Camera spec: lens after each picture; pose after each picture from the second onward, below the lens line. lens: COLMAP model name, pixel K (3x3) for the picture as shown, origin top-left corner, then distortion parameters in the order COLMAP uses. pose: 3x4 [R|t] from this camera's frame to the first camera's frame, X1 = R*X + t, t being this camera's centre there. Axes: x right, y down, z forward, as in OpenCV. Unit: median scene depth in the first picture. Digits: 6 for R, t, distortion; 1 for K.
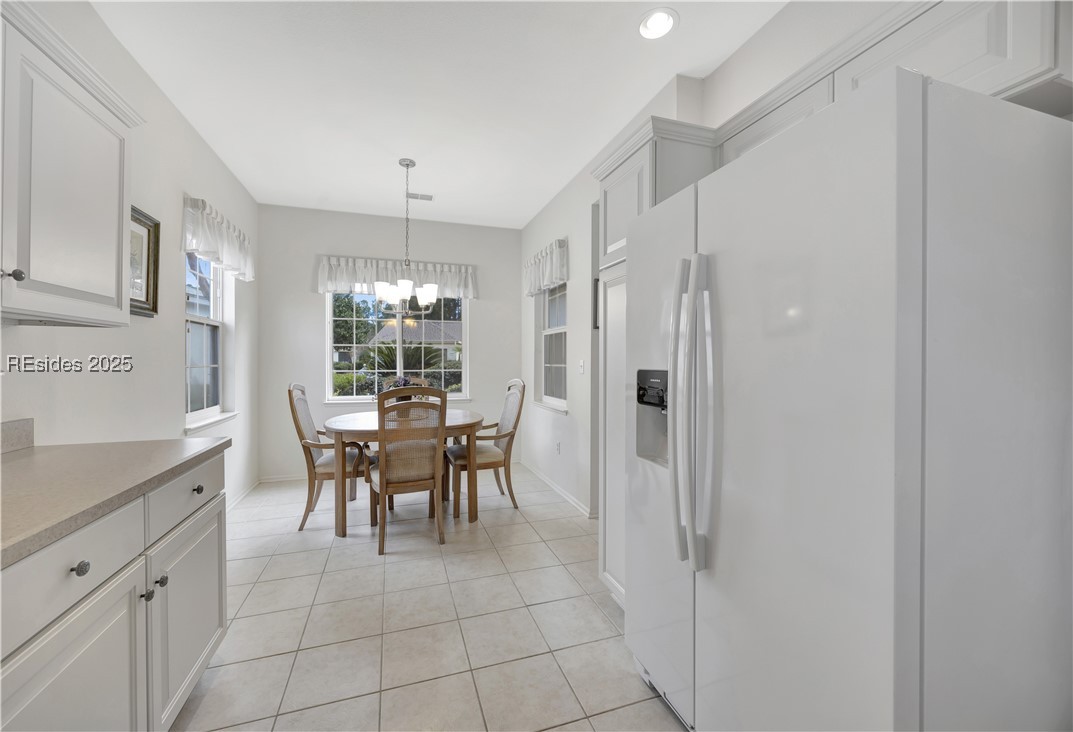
lens RADIAL K [[427.0, 0, 536.5], [0, 427.0, 366.0], [0, 0, 1]] dist [-0.000294, 0.000008]
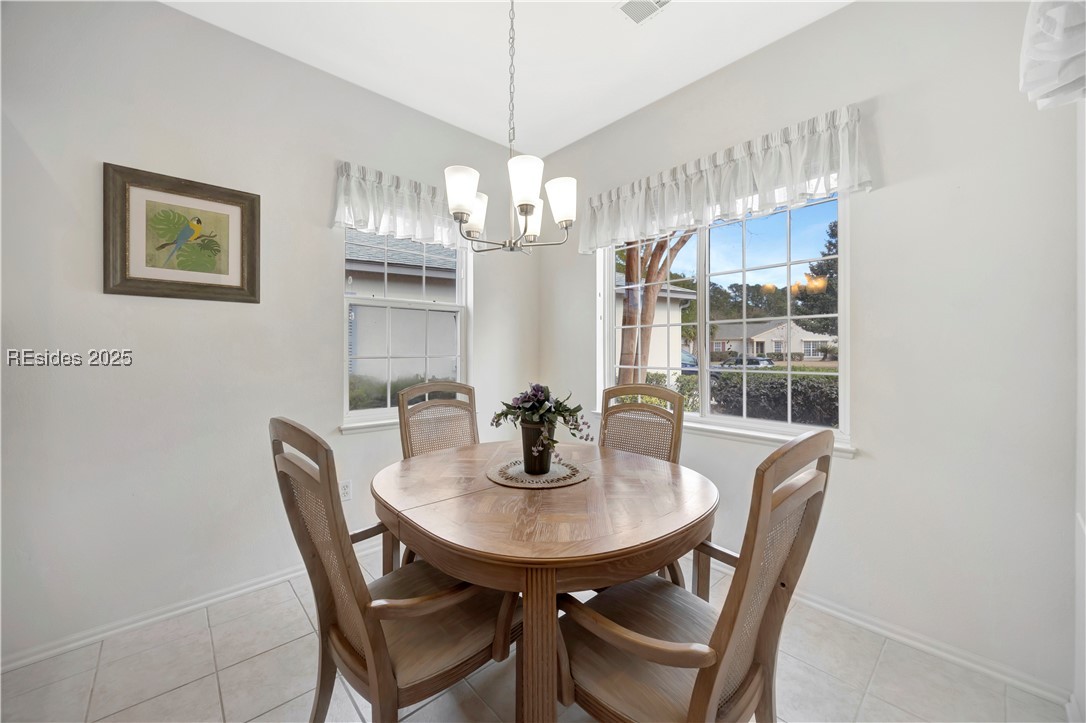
lens RADIAL K [[414.3, 0, 547.6], [0, 414.3, 351.5], [0, 0, 1]] dist [-0.002004, -0.000265]
pose [[0.412873, -0.005144, -0.910774, 0.083528], [-0.011795, 0.999870, -0.010994, -0.002847], [0.910712, 0.015282, 0.412758, 0.654231]]
